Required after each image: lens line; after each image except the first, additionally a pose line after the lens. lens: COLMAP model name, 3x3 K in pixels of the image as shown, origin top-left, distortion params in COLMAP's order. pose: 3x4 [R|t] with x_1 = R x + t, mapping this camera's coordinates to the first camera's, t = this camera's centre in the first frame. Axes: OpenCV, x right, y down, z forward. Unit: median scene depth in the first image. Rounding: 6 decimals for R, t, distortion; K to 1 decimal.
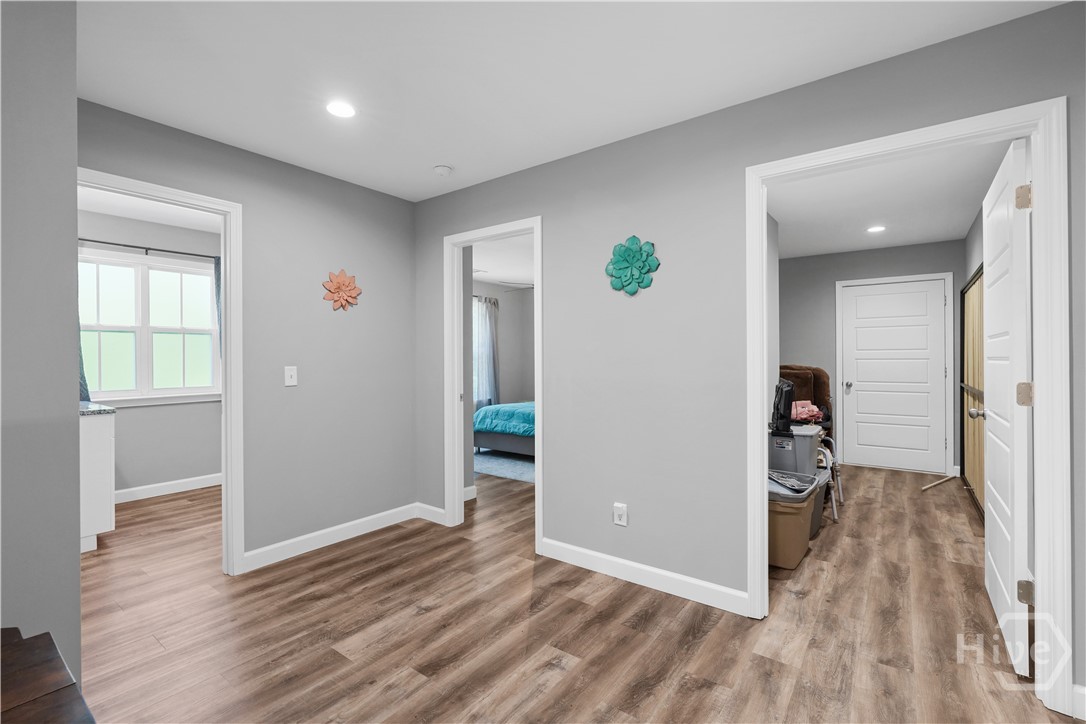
lens RADIAL K [[486.4, 0, 538.5], [0, 486.4, 360.9], [0, 0, 1]] dist [0.004524, 0.001117]
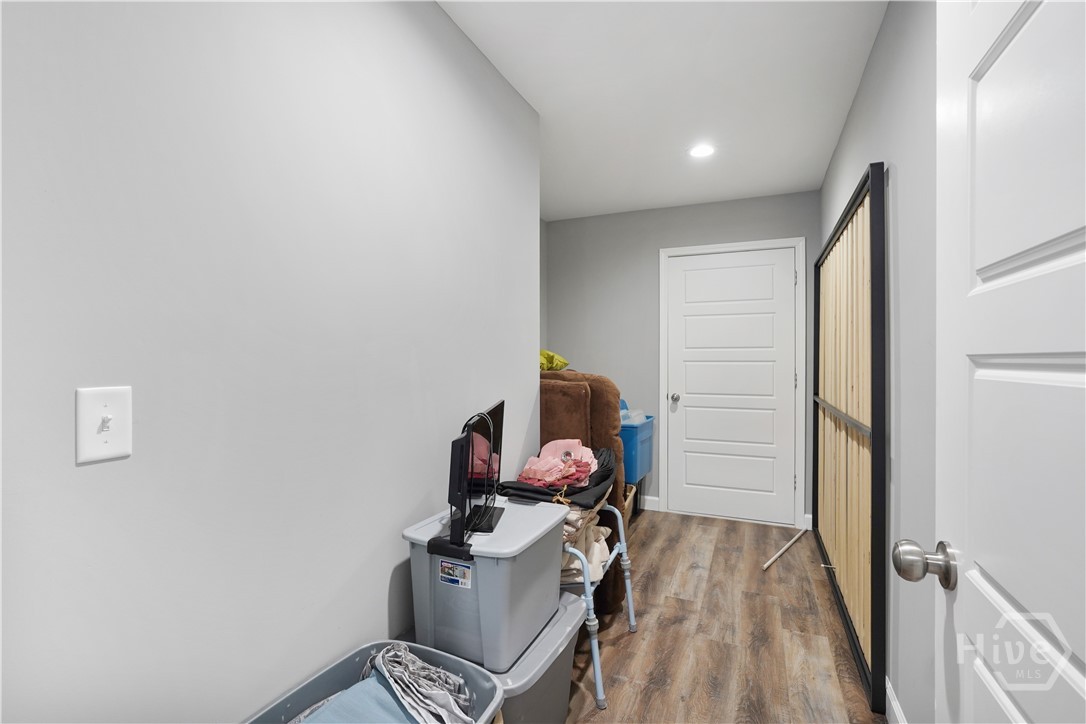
lens RADIAL K [[486.4, 0, 538.5], [0, 486.4, 360.9], [0, 0, 1]] dist [0.004524, 0.001117]
pose [[0.975910, 0.005886, 0.218096, 0.368775], [-0.005911, 0.999982, -0.000538, -0.002755], [-0.218095, -0.000764, 0.975927, 0.456816]]
